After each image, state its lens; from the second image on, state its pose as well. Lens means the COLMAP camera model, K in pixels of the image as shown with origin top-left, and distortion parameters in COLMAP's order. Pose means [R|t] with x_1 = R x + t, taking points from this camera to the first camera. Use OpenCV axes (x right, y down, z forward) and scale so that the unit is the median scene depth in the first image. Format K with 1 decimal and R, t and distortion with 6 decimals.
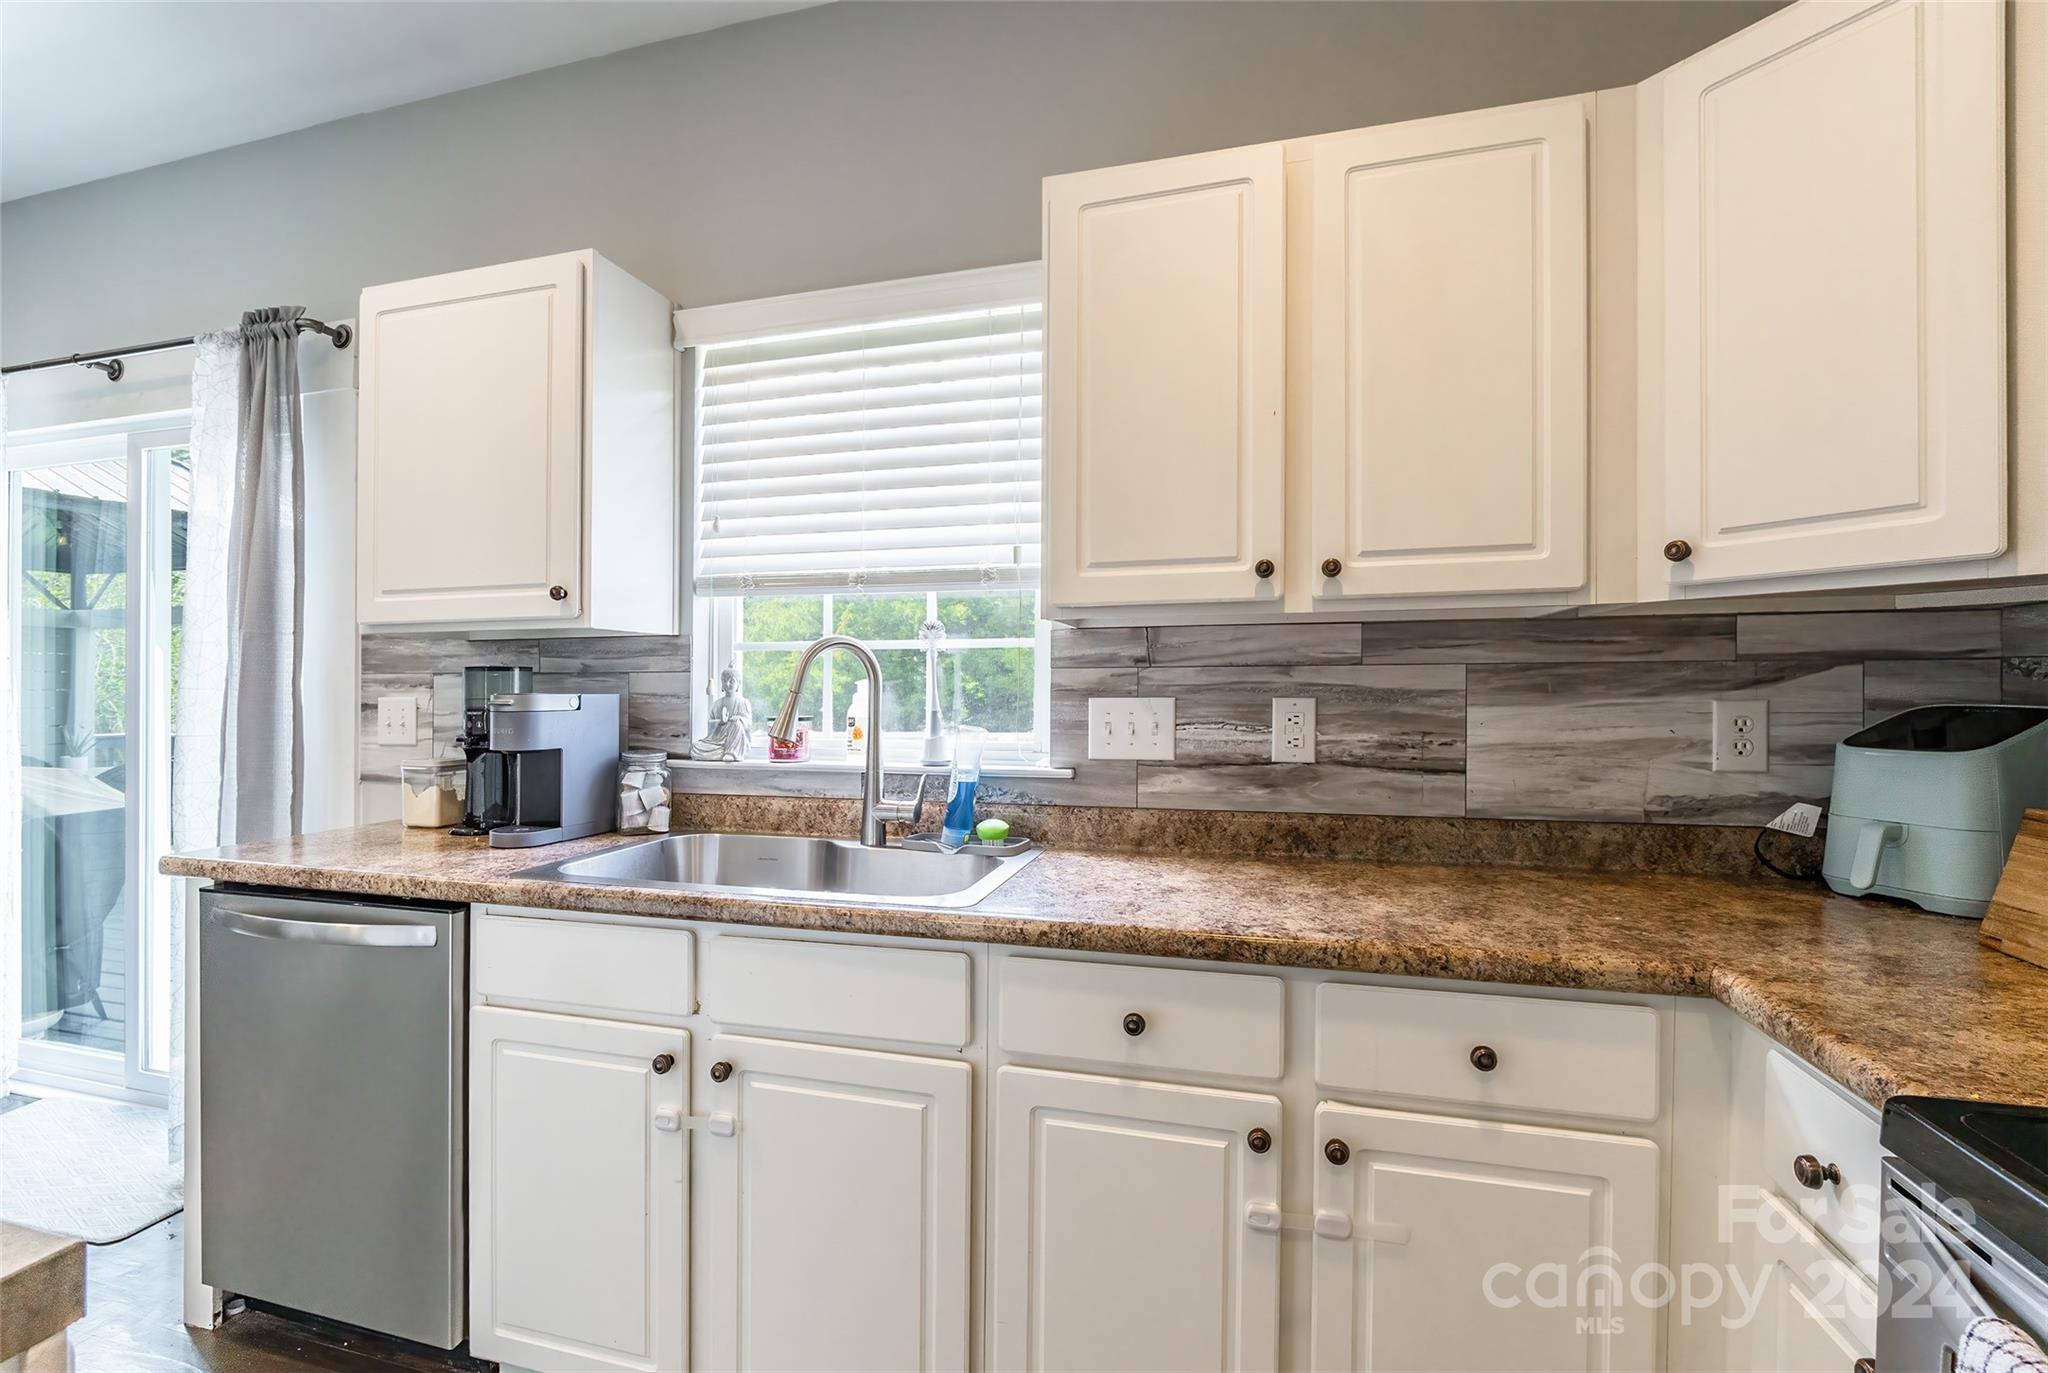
lens RADIAL K [[986.1, 0, 883.6], [0, 986.1, 696.0], [0, 0, 1]] dist [-0.010531, -0.000114]
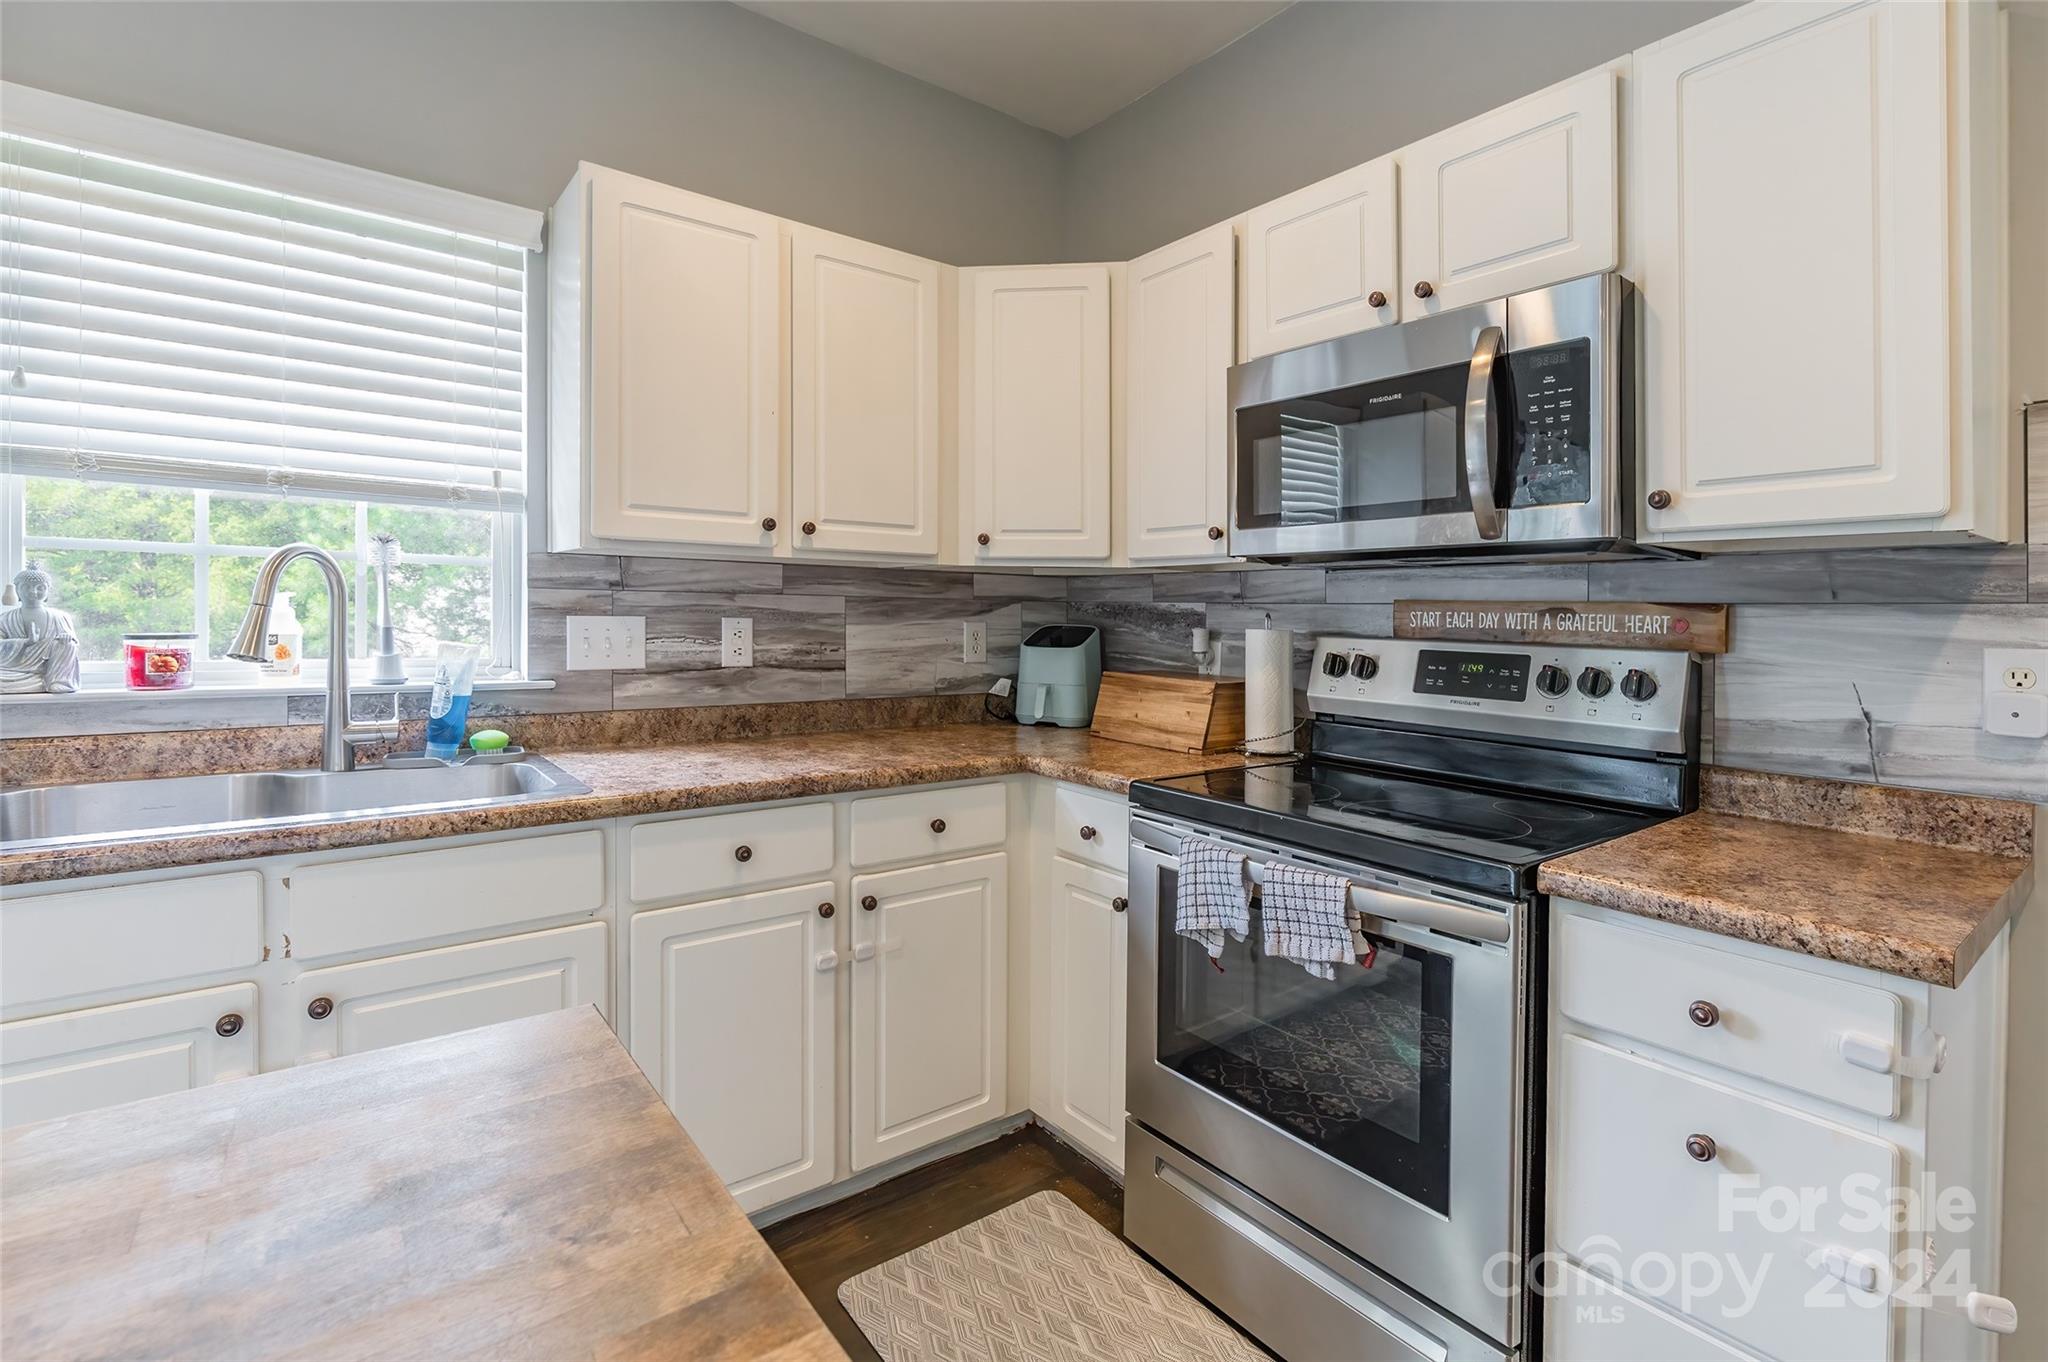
lens RADIAL K [[936.4, 0, 1078.1], [0, 936.4, 610.2], [0, 0, 1]] dist [-0.002695, -0.000240]
pose [[0.549645, 0.017580, 0.835213, -0.391489], [-0.011557, 0.999843, -0.013440, 0.003356], [-0.835318, -0.002265, 0.549762, -0.072961]]
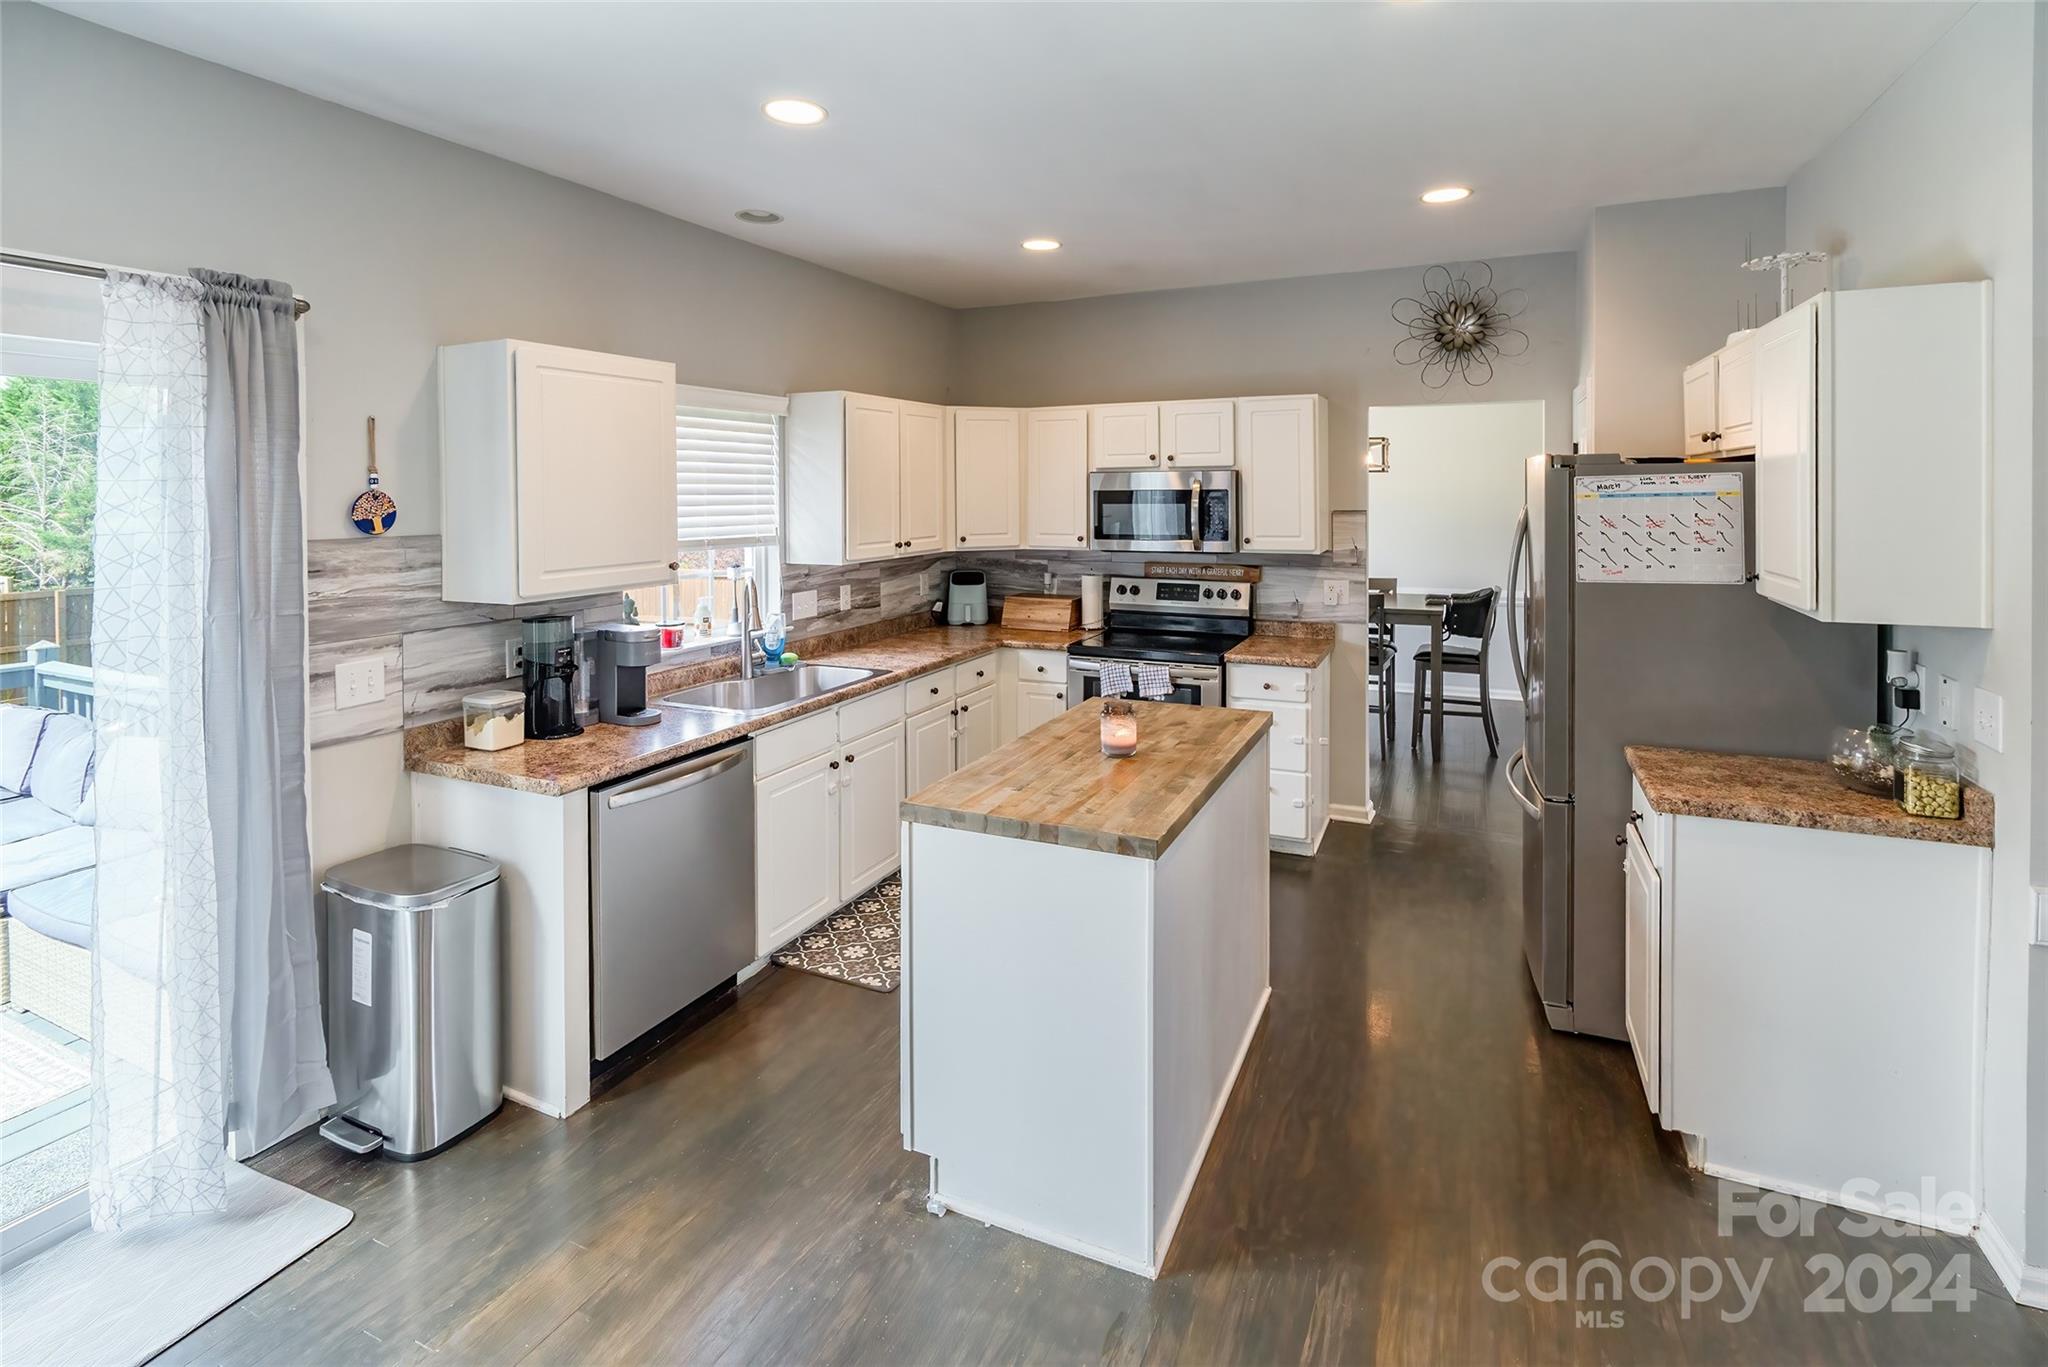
lens RADIAL K [[942.0, 0, 1072.5], [0, 942.0, 503.0], [0, 0, 1]] dist [0.000719, 0.000047]
pose [[0.096241, -0.015913, 0.995231, -2.038463], [0.014384, 0.999790, 0.014595, -0.247660], [-0.995254, 0.012911, 0.096449, 0.170637]]
